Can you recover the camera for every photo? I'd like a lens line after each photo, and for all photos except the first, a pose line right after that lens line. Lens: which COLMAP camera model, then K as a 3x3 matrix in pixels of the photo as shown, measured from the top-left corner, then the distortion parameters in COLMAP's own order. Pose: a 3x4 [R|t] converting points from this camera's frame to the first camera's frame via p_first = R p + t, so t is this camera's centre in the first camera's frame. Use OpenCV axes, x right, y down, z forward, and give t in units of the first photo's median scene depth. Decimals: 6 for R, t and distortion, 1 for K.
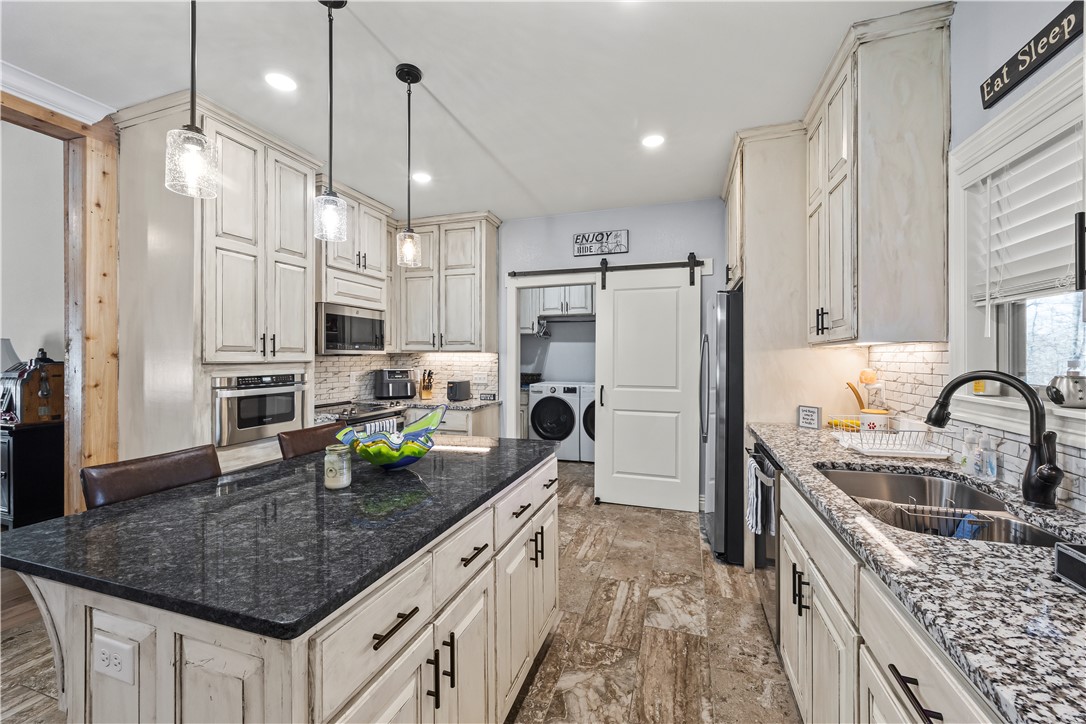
lens RADIAL K [[439.1, 0, 533.7], [0, 439.1, 357.6], [0, 0, 1]] dist [-0.001212, -0.000111]
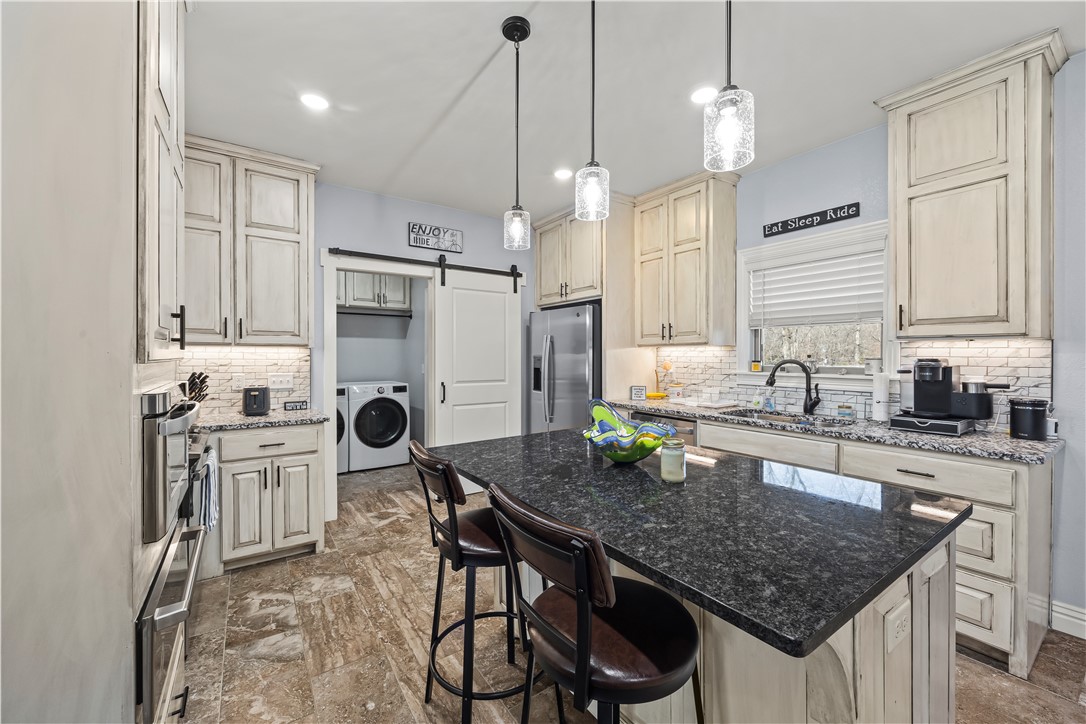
lens RADIAL K [[433.1, 0, 539.5], [0, 433.1, 355.0], [0, 0, 1]] dist [-0.005995, 0.000158]
pose [[0.595788, -0.001135, 0.803141, -0.497838], [0.000478, 0.999999, 0.001059, 0.001284], [-0.803141, -0.000247, 0.595788, 0.237113]]
